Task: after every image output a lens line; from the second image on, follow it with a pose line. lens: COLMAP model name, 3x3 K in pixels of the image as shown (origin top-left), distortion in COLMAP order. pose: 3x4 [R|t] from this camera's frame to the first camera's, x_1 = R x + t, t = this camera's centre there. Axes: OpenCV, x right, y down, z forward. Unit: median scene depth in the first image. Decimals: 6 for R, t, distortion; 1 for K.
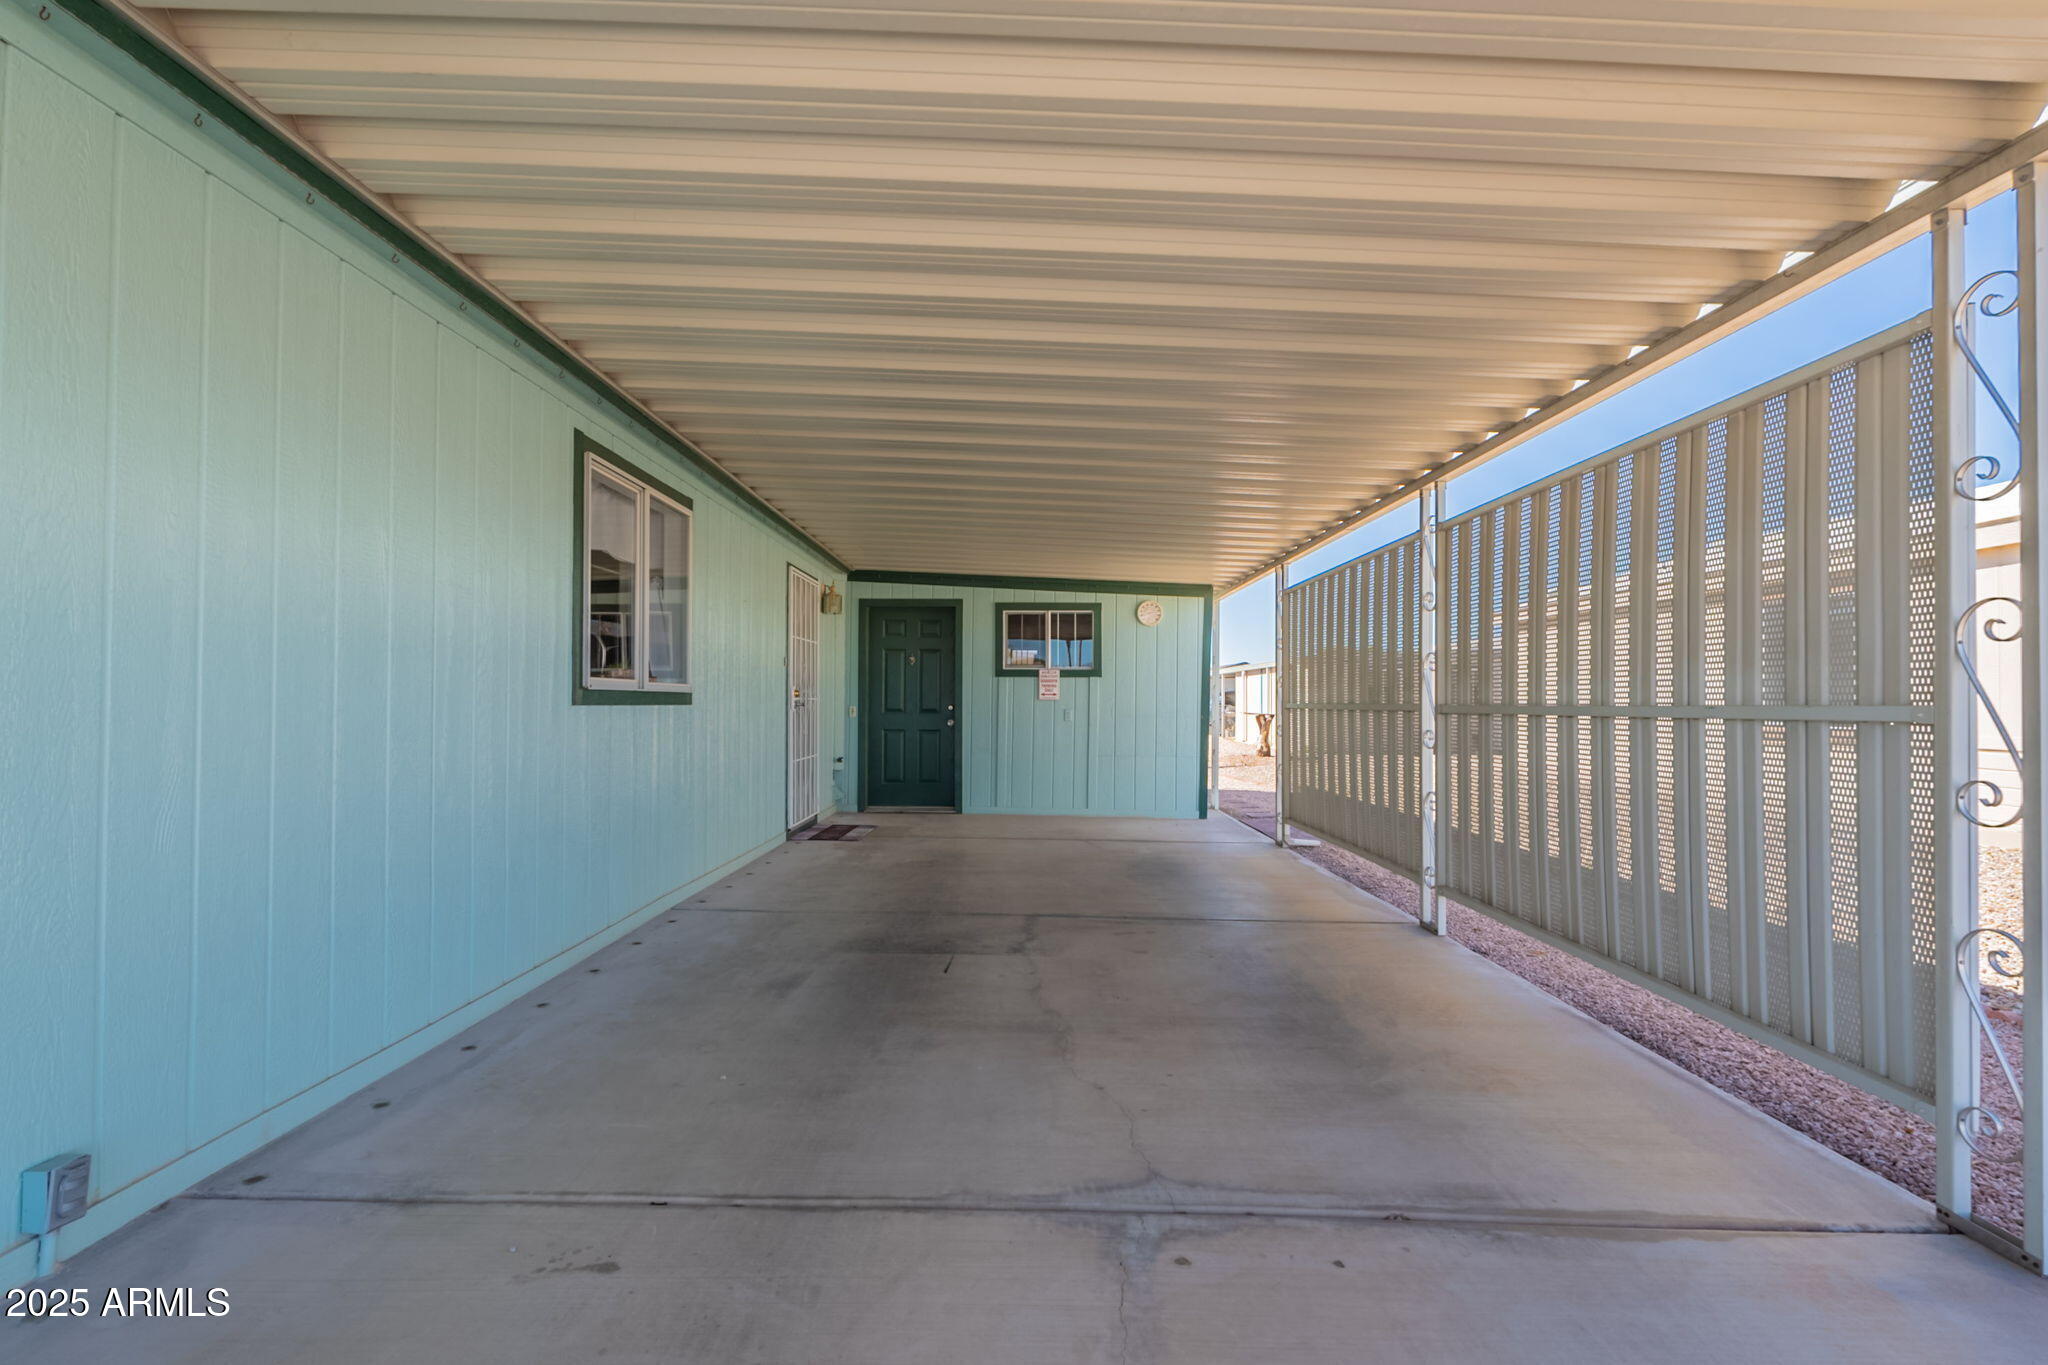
lens RADIAL K [[893.0, 0, 1027.1], [0, 893.0, 687.1], [0, 0, 1]] dist [-0.003839, -0.000458]
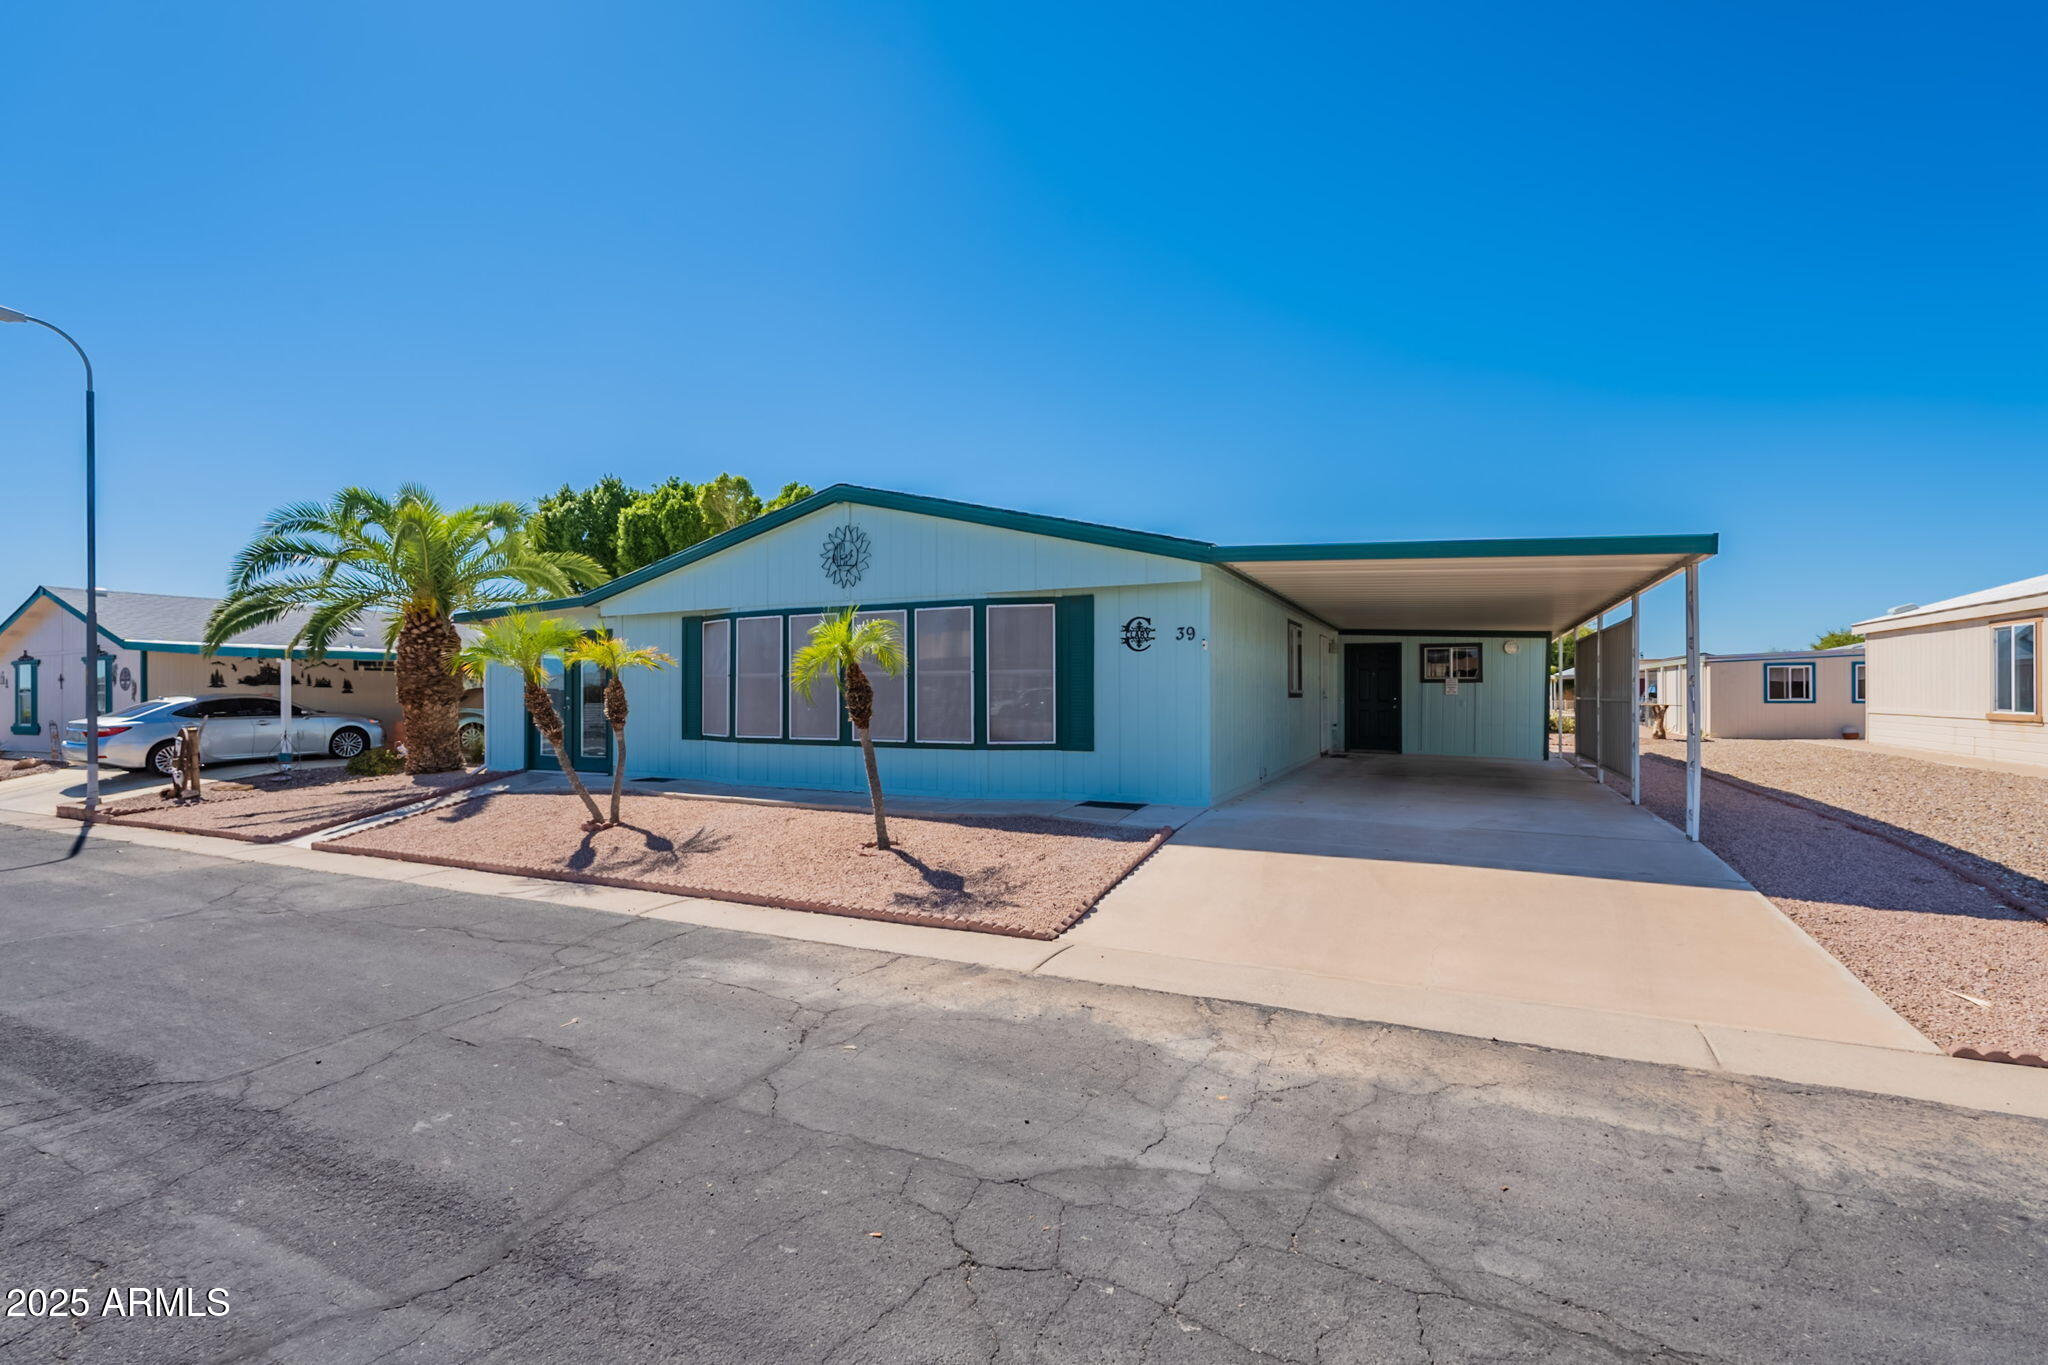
lens RADIAL K [[893.0, 0, 1017.1], [0, 893.0, 676.3], [0, 0, 1]] dist [-0.000166, -0.000123]
pose [[0.896613, -0.007072, -0.442758, 0.037256], [0.006600, 0.999975, -0.002607, -0.025871], [0.442765, -0.000584, 0.896637, -1.108344]]
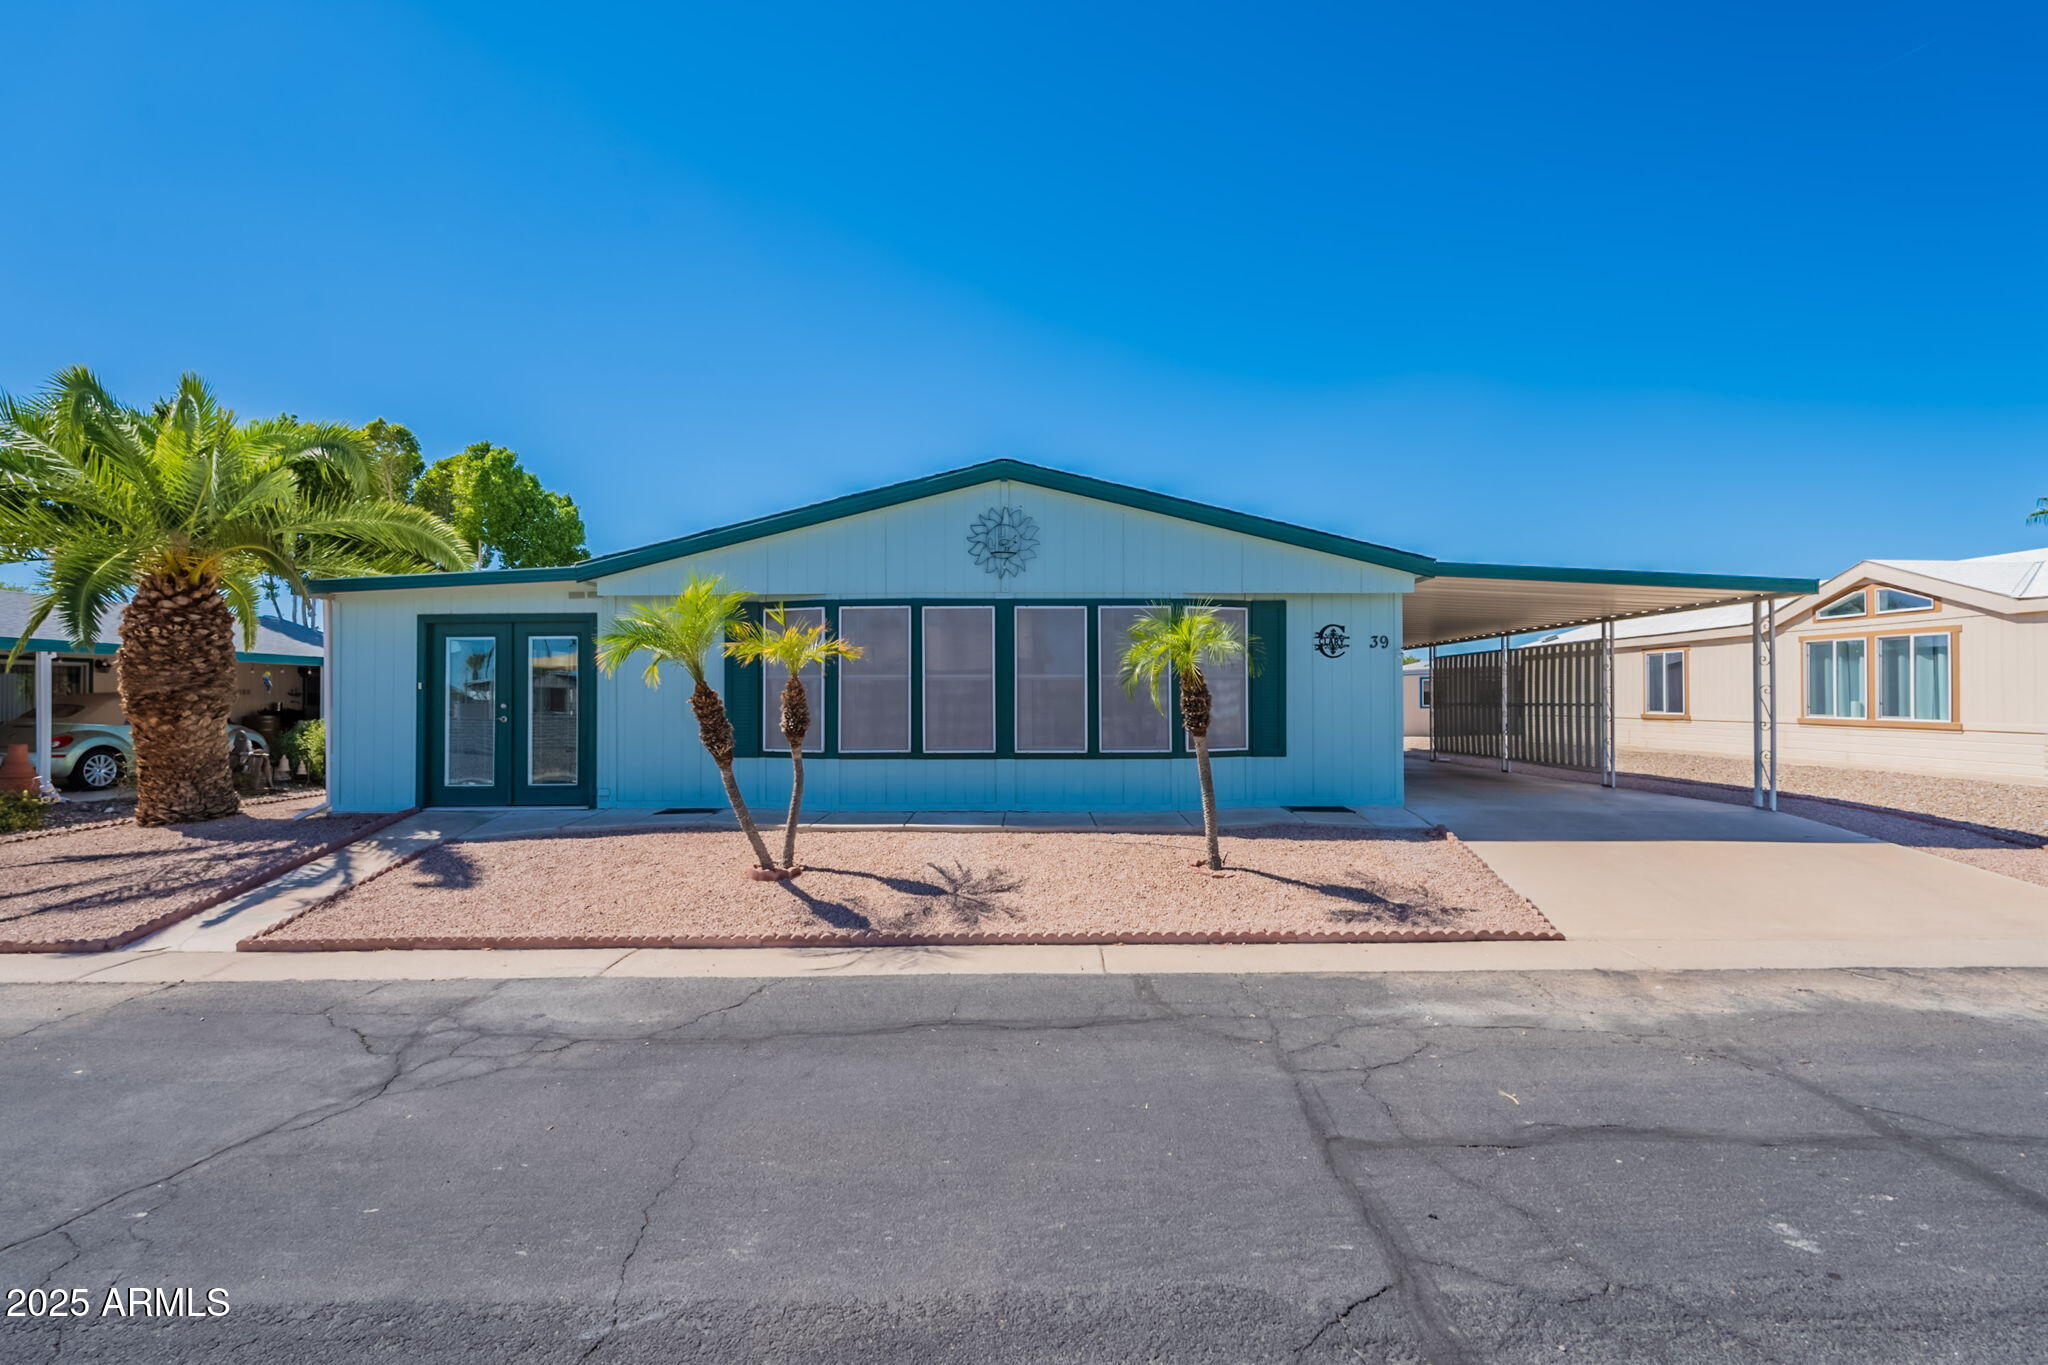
lens RADIAL K [[893.0, 0, 1027.1], [0, 893.0, 687.1], [0, 0, 1]] dist [-0.003839, -0.000458]
pose [[0.999990, 0.000665, -0.004320, -0.667953], [-0.000656, 0.999998, 0.001923, -0.023673], [0.004321, -0.001920, 0.999989, -1.183231]]
